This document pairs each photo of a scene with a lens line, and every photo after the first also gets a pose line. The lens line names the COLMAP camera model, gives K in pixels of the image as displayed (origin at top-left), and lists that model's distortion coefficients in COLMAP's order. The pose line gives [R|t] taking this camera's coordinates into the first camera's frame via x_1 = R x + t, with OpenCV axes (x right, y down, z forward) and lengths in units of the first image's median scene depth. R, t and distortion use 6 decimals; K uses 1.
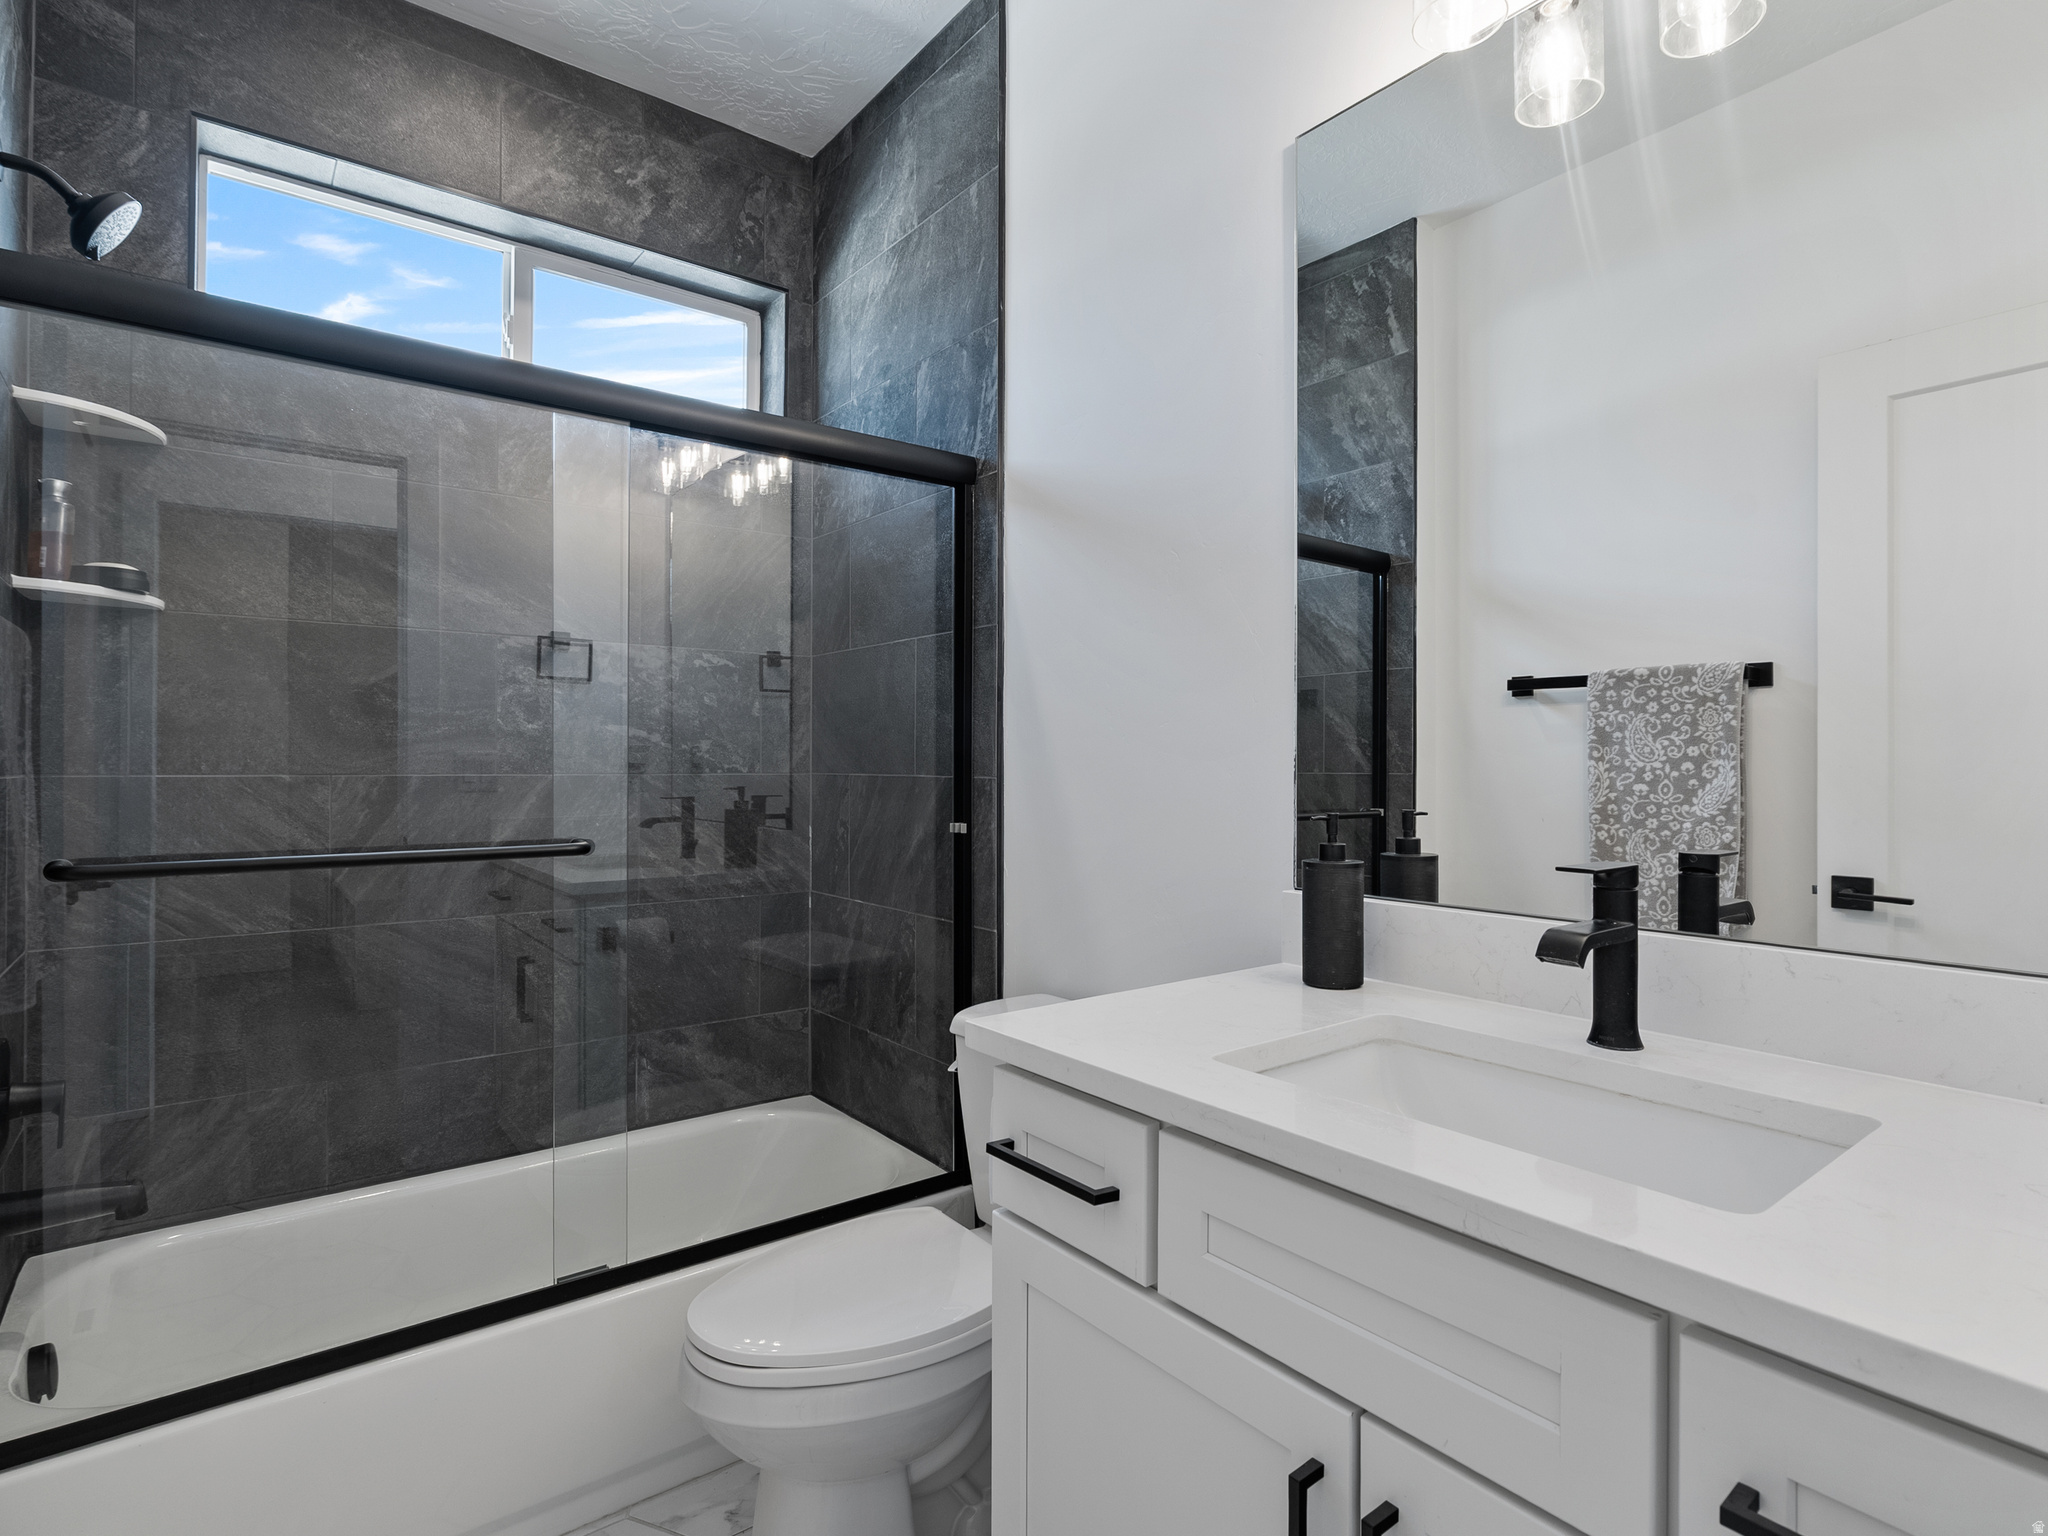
lens RADIAL K [[1044.5, 0, 1024.1], [0, 1044.5, 758.5], [0, 0, 1]] dist [-0.000386, 0.000489]
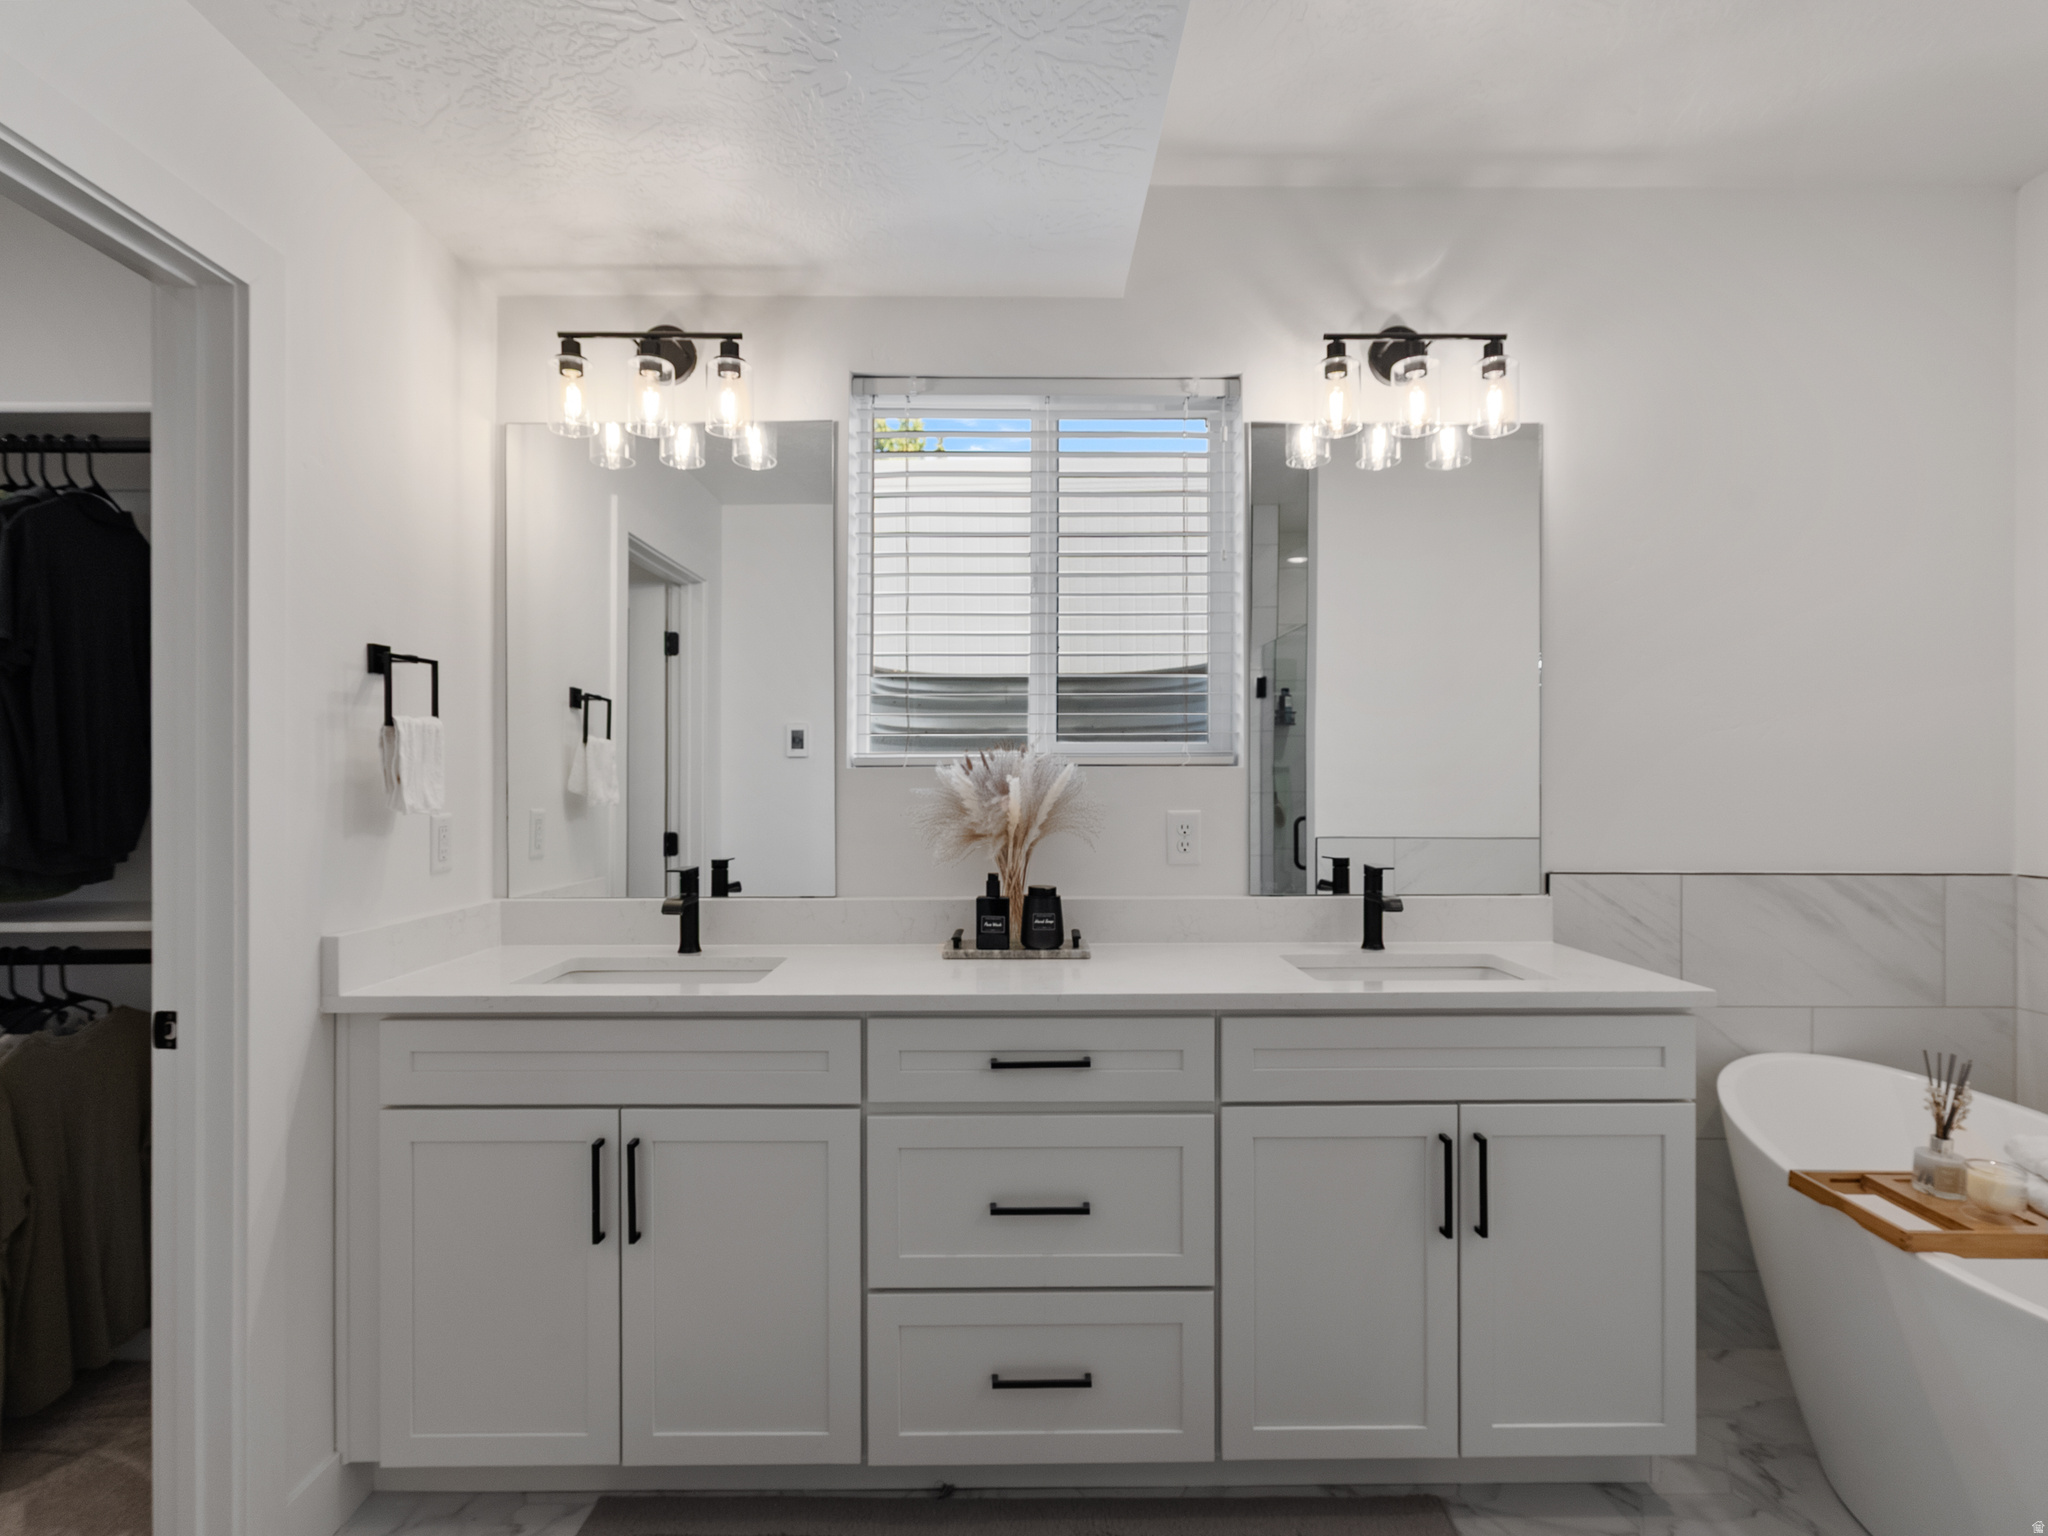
lens RADIAL K [[1044.5, 0, 1019.9], [0, 1044.5, 778.3], [0, 0, 1]] dist [-0.000386, 0.000489]
pose [[0.597178, -0.005806, 0.802087, -0.733066], [0.011057, 0.999938, -0.000994, -0.069983], [-0.802032, 0.009462, 0.597206, -0.806128]]
